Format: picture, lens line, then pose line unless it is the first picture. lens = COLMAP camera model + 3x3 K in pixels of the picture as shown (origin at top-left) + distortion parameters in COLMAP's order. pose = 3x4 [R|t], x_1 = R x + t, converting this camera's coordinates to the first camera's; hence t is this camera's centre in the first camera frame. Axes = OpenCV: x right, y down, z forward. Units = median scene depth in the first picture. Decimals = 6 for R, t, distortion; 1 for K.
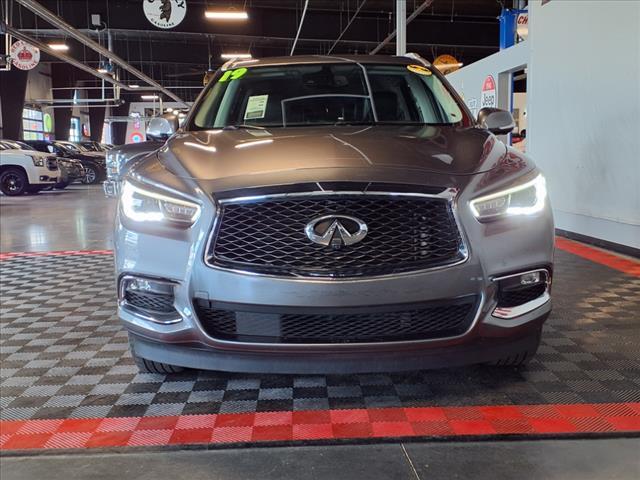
lens RADIAL K [[733.3, 0, 320.0], [0, 733.3, 240.0], [0, 0, 1]] dist [0.073859, -0.018935]
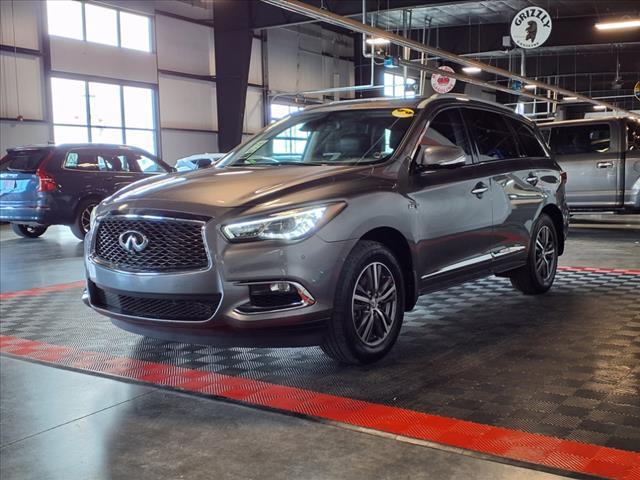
lens RADIAL K [[733.3, 0, 320.0], [0, 733.3, 240.0], [0, 0, 1]] dist [0.073859, -0.018935]
pose [[0.823648, 0.064524, -0.563419, 0.149568], [-0.073410, 0.997278, 0.006894, -0.006734], [0.562330, 0.035683, 0.826143, -0.005672]]
